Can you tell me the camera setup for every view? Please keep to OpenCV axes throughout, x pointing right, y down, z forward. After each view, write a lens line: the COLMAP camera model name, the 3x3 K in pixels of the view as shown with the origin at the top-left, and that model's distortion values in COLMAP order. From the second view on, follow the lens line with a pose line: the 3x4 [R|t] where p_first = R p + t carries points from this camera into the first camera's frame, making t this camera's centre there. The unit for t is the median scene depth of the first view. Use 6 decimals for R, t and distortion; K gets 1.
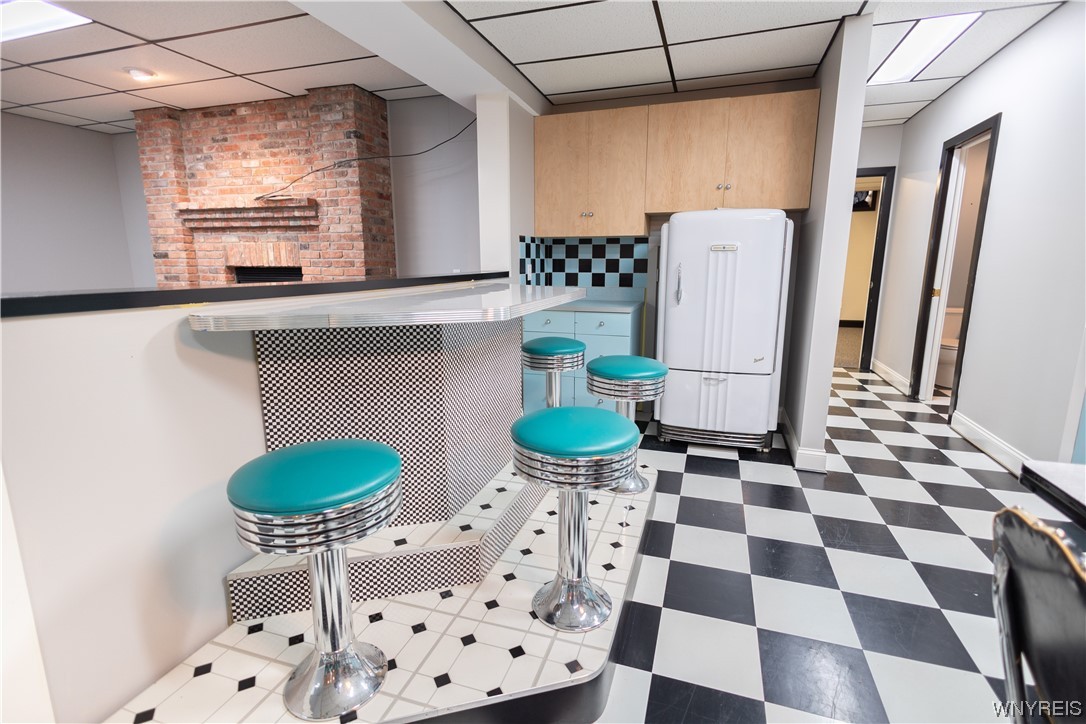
lens RADIAL K [[507.2, 0, 543.3], [0, 507.2, 360.6], [0, 0, 1]] dist [0.006010, 0.000214]
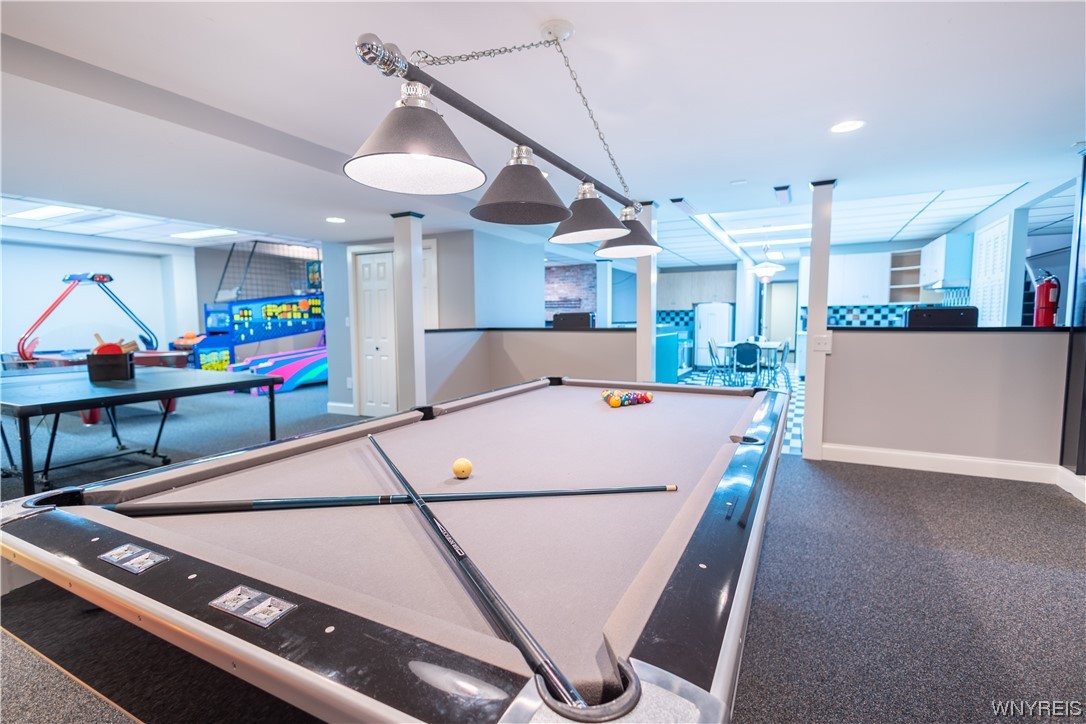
lens RADIAL K [[507.2, 0, 544.8], [0, 507.2, 359.7], [0, 0, 1]] dist [0.006010, 0.000214]
pose [[0.988718, 0.004736, -0.149717, -0.219396], [-0.020948, 0.994049, -0.106897, 0.397274], [0.148320, 0.108827, 0.982933, -2.084389]]
